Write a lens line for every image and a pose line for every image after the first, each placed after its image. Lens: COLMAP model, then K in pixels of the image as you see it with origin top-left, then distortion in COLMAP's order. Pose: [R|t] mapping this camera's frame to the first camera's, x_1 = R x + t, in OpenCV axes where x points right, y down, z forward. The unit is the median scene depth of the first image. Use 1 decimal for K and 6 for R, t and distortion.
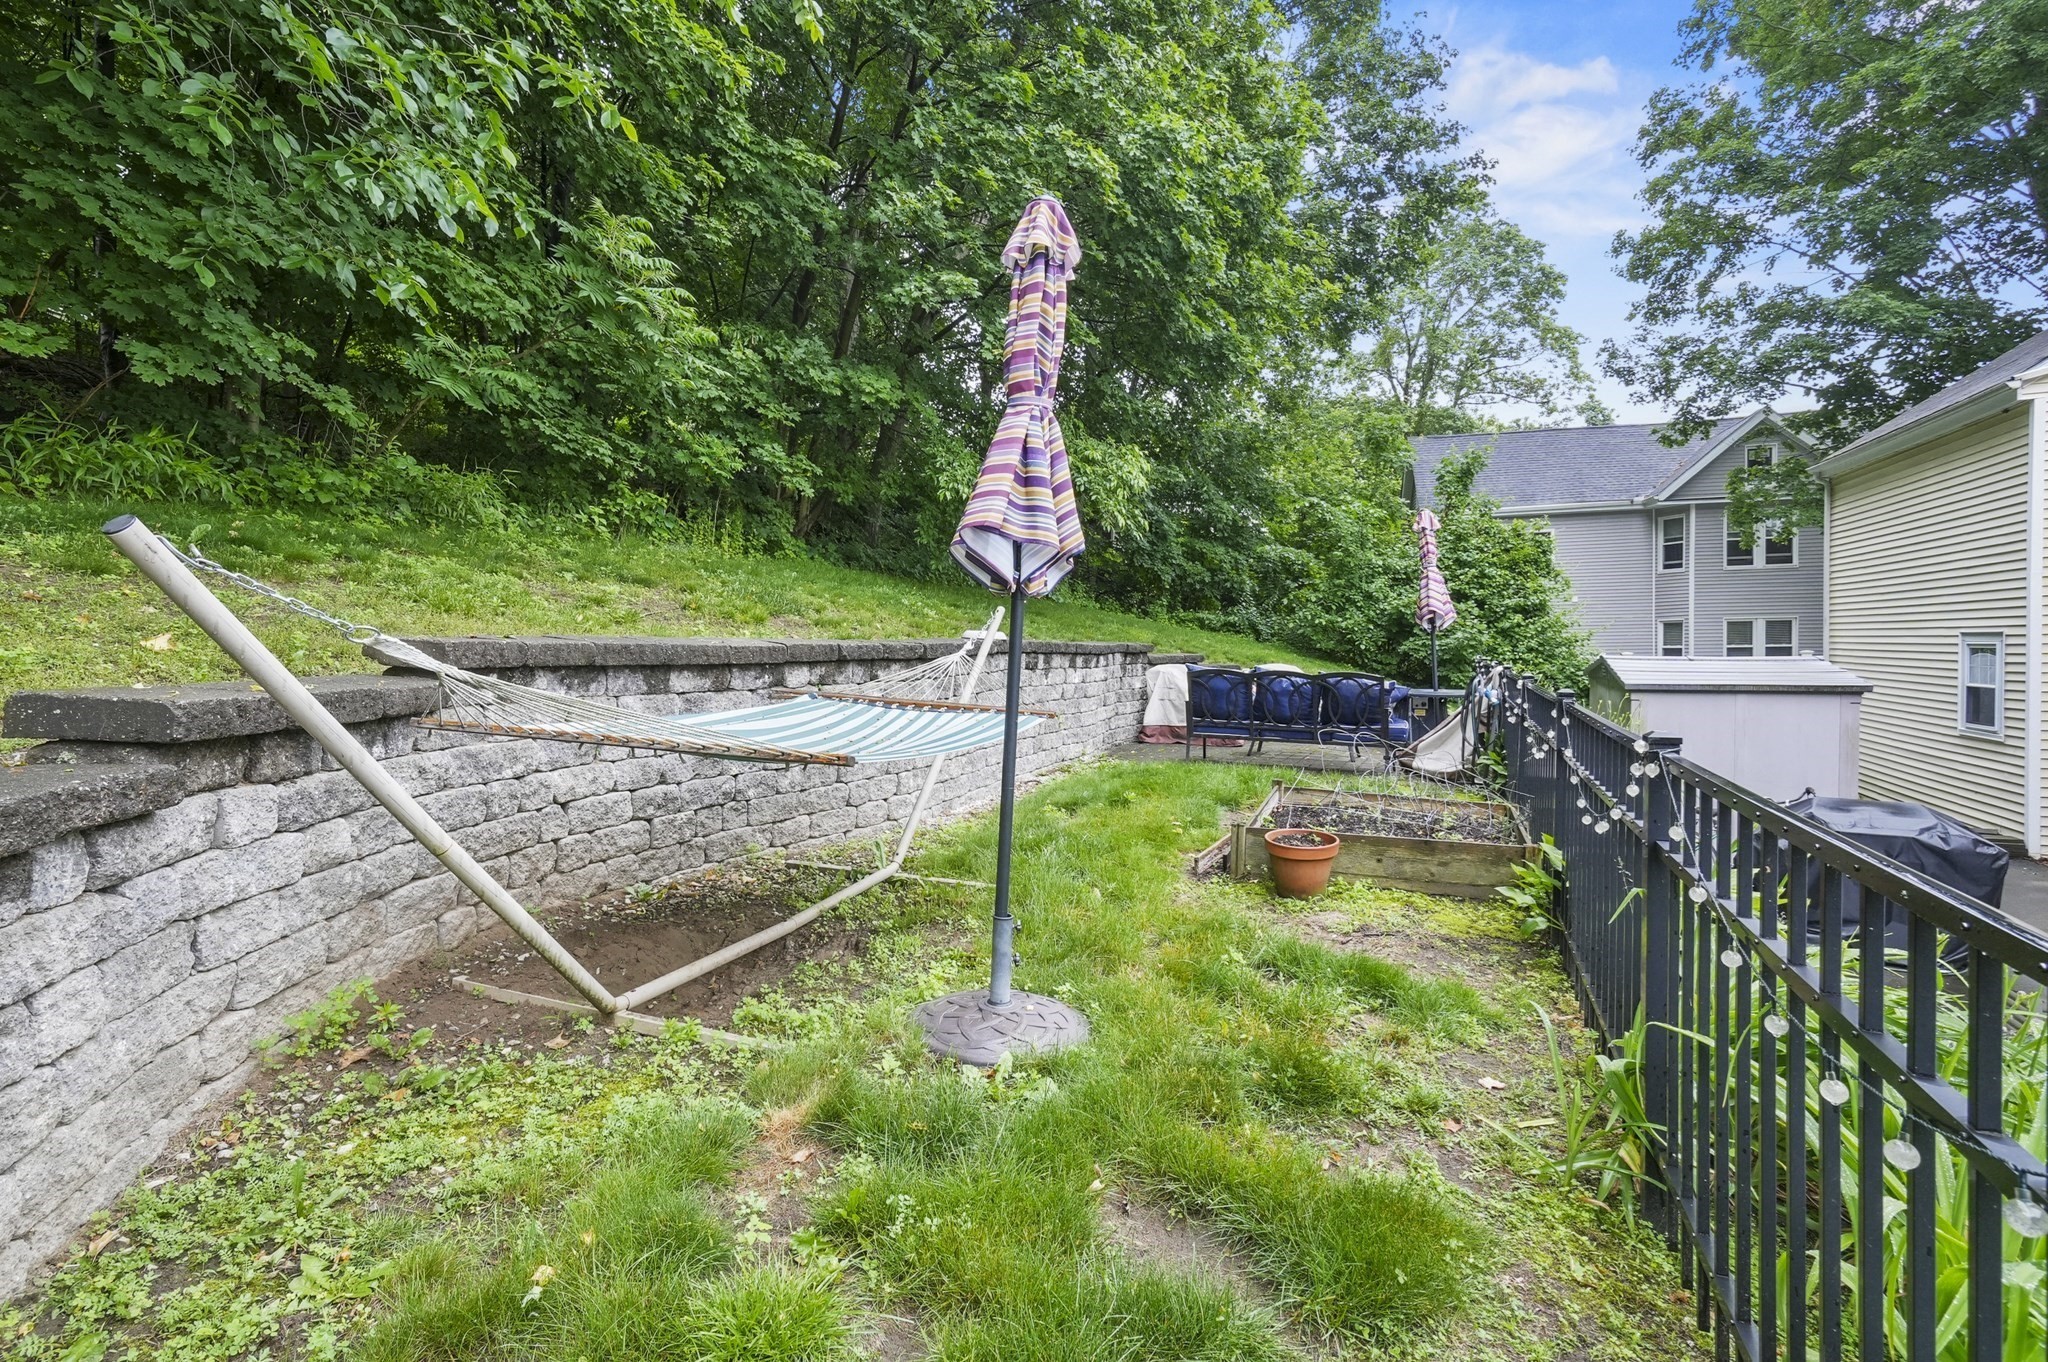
lens RADIAL K [[989.6, 0, 1017.8], [0, 989.6, 673.4], [0, 0, 1]] dist [0.029939, 0.000680]
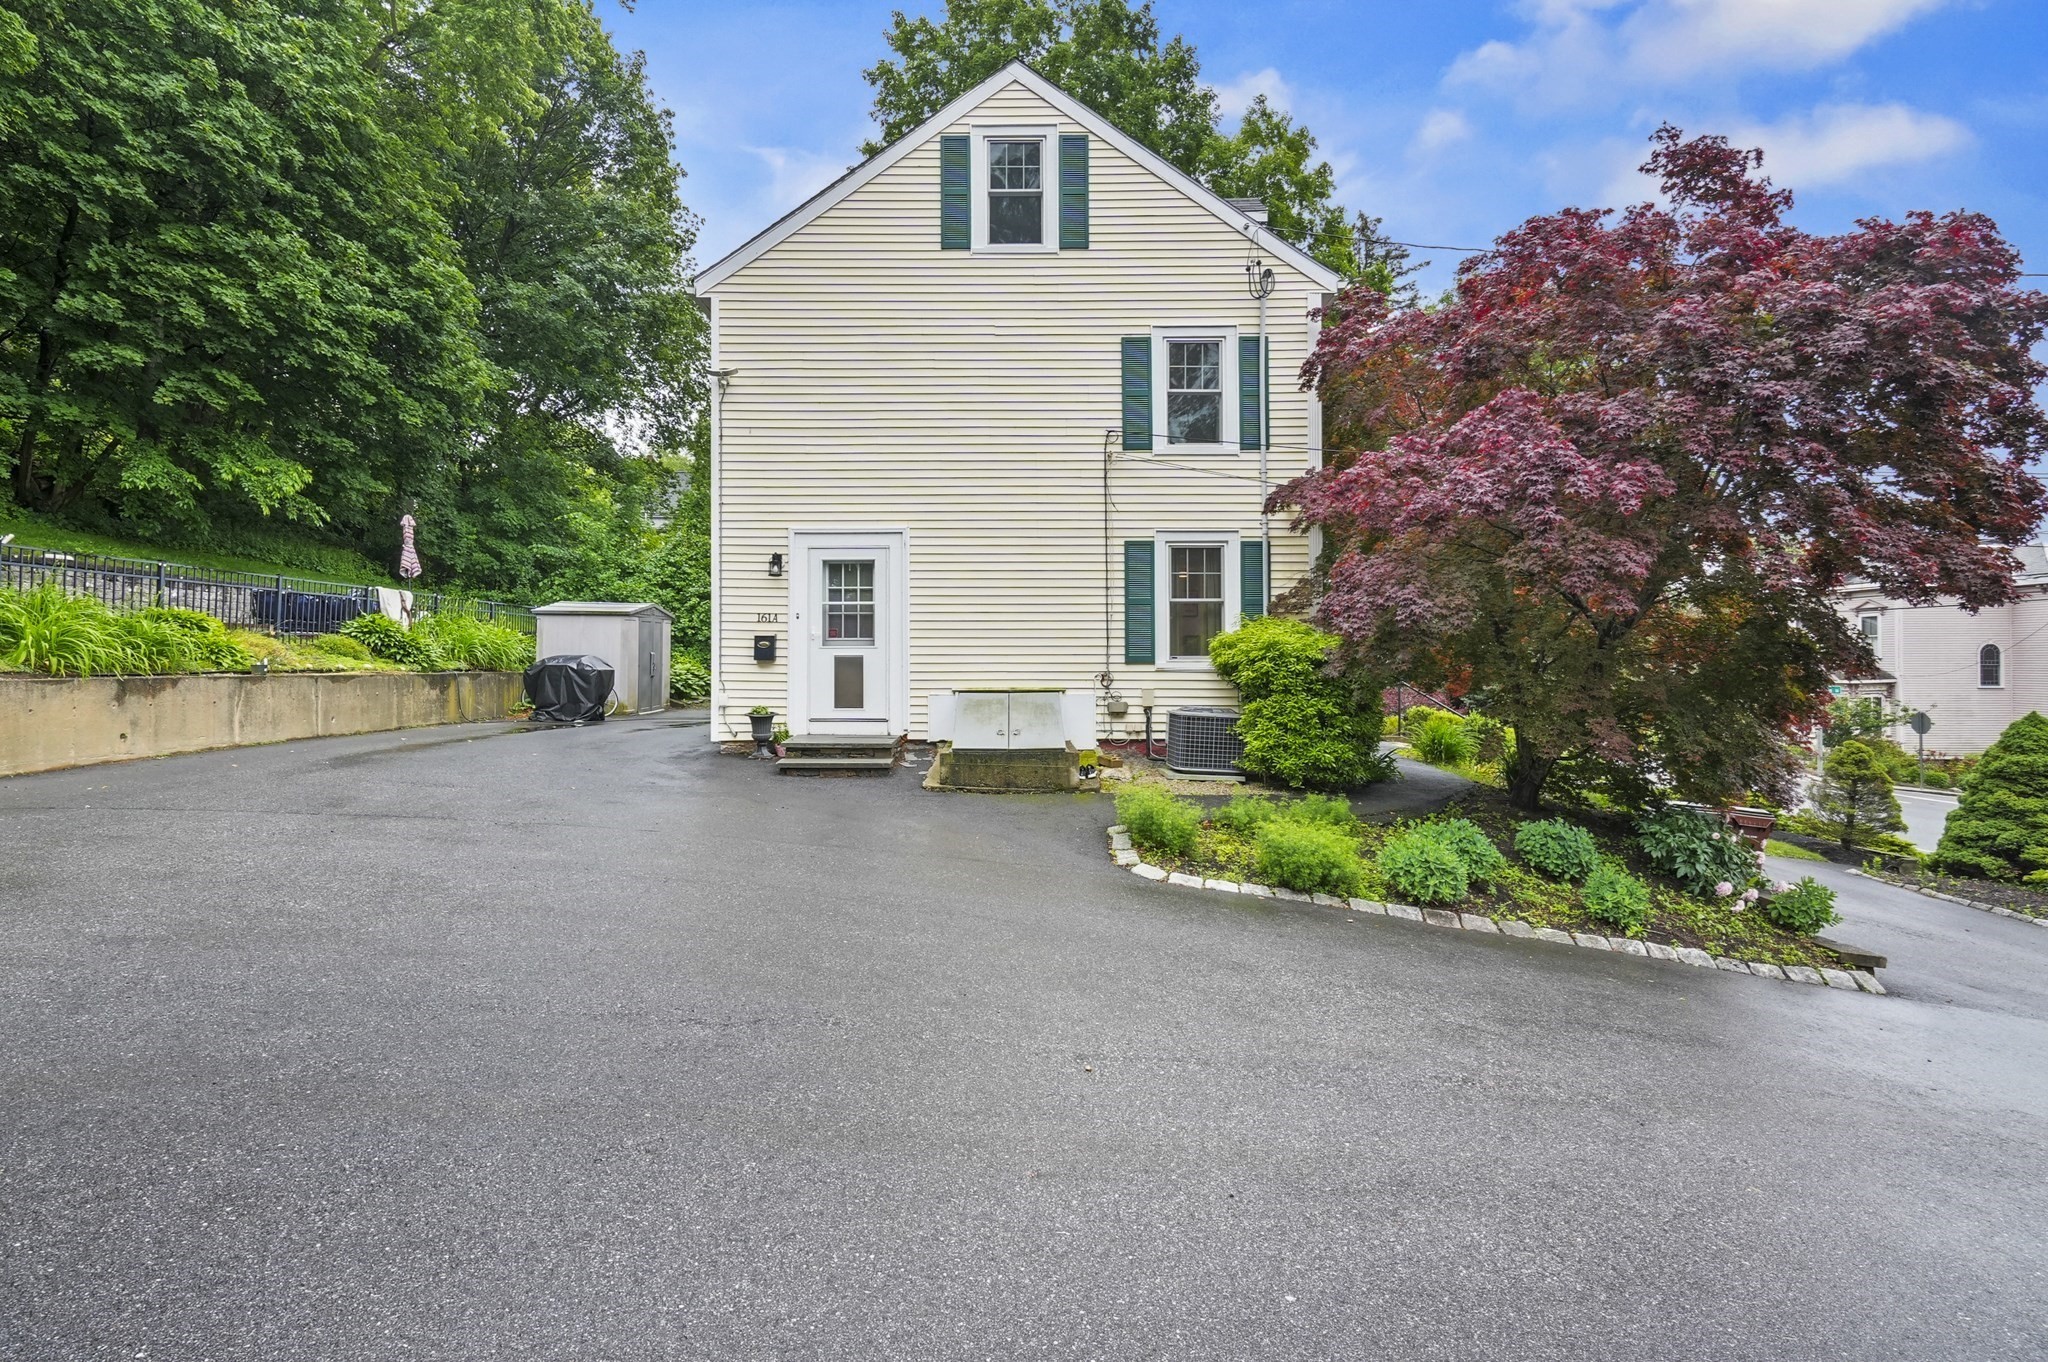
lens RADIAL K [[989.6, 0, 1017.8], [0, 989.6, 673.4], [0, 0, 1]] dist [0.029939, 0.000680]
pose [[0.921220, 0.010171, 0.388909, 0.276627], [-0.003186, 0.999822, -0.018601, 0.064867], [-0.389028, 0.015897, 0.921089, -0.463410]]
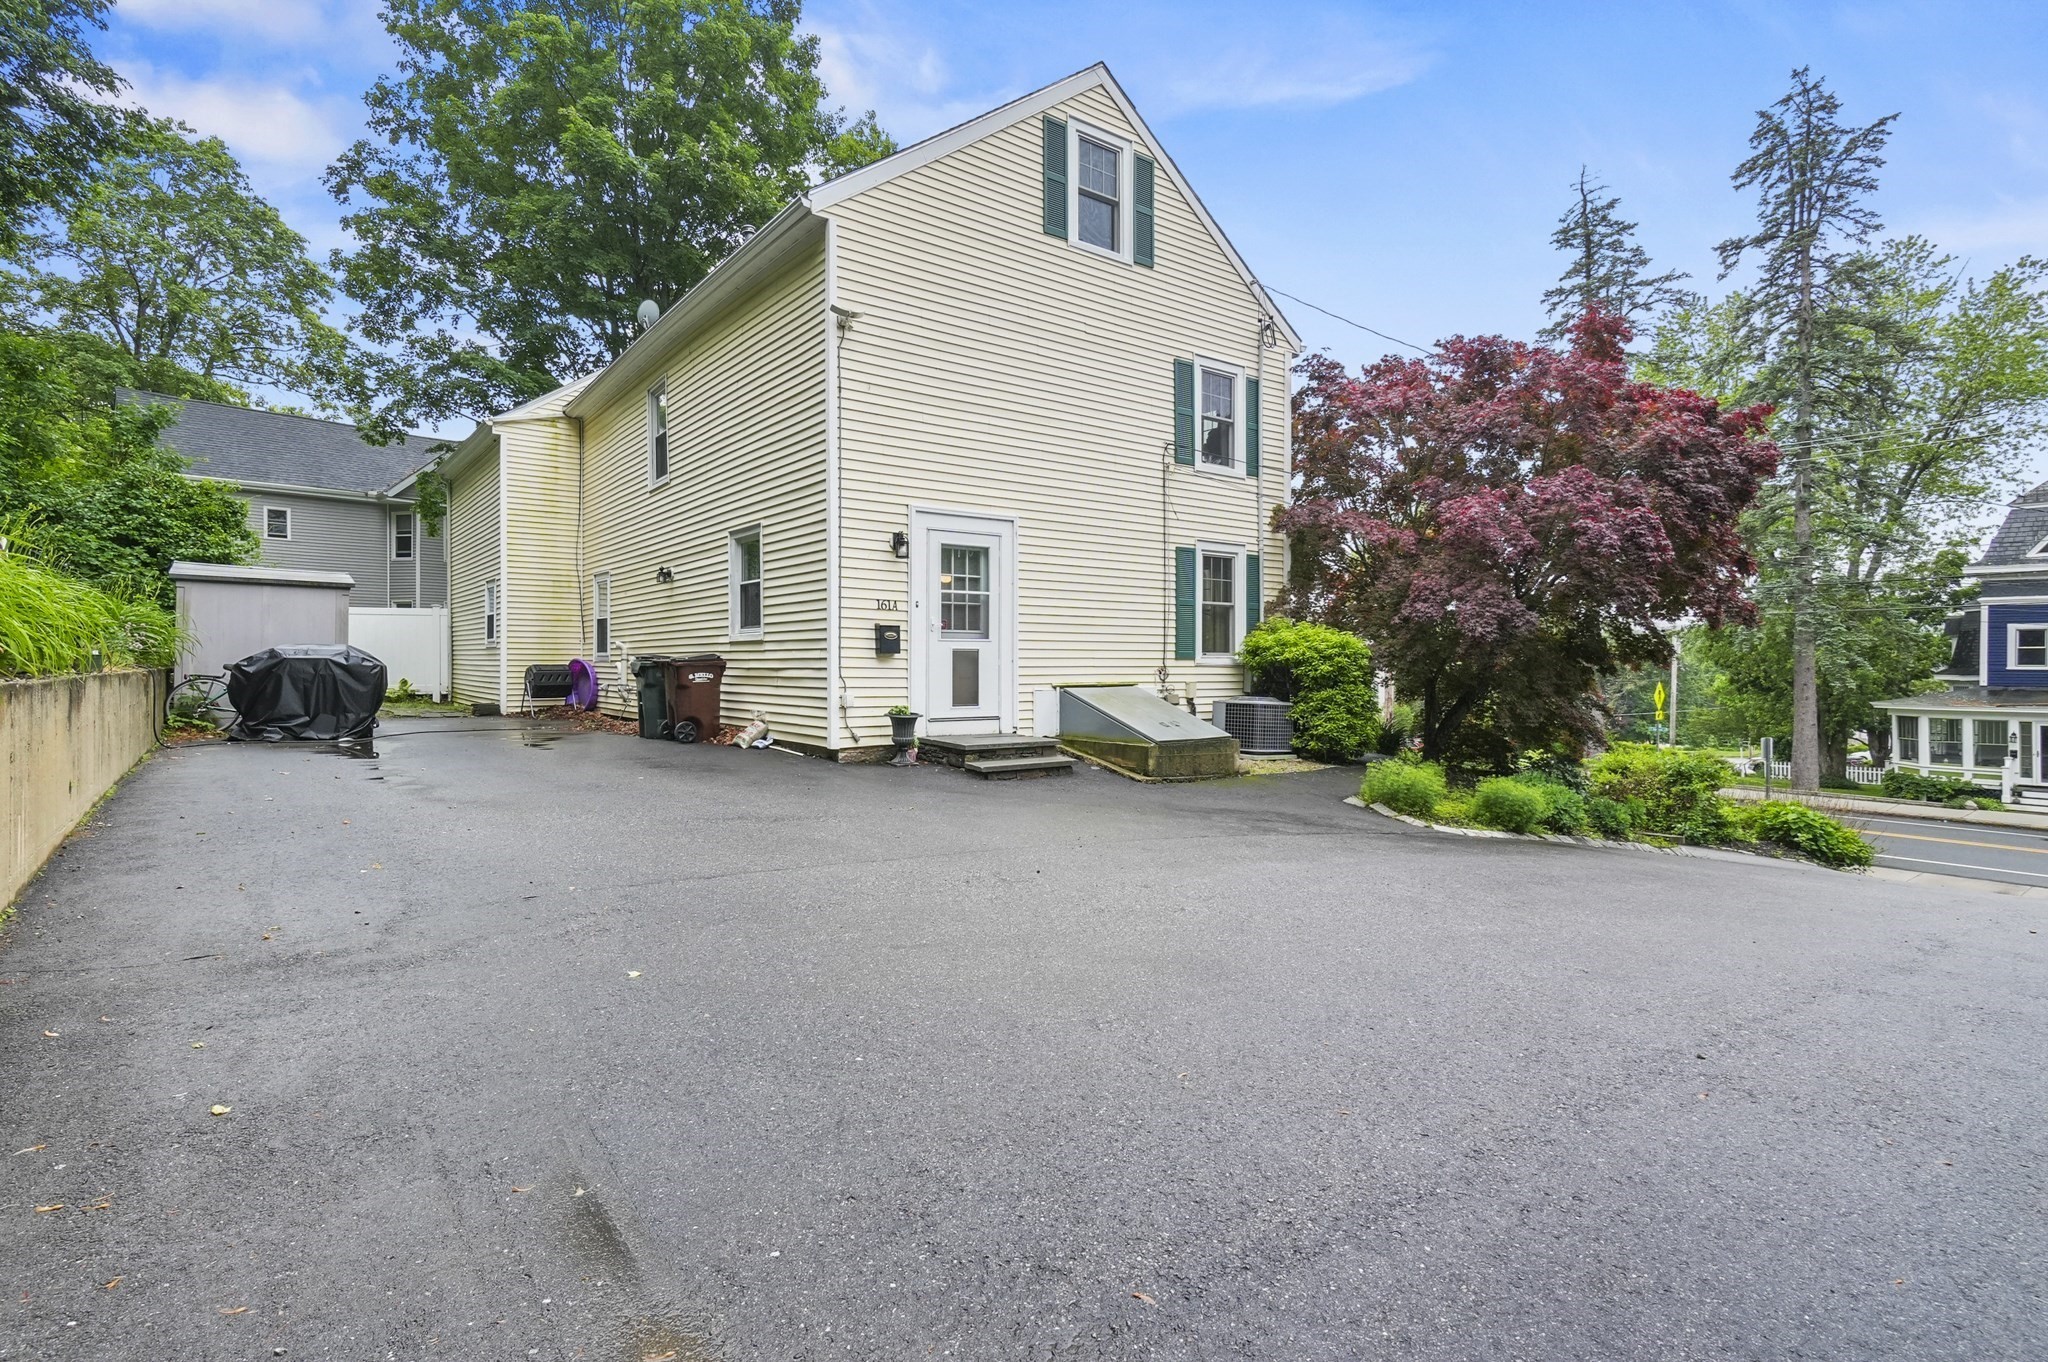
lens RADIAL K [[989.6, 0, 1017.8], [0, 989.6, 673.4], [0, 0, 1]] dist [0.029939, 0.000680]
pose [[0.505666, 0.007733, 0.862695, 0.013371], [0.012732, 0.999784, -0.016425, 0.065931], [-0.862636, 0.019290, 0.505458, -0.227751]]
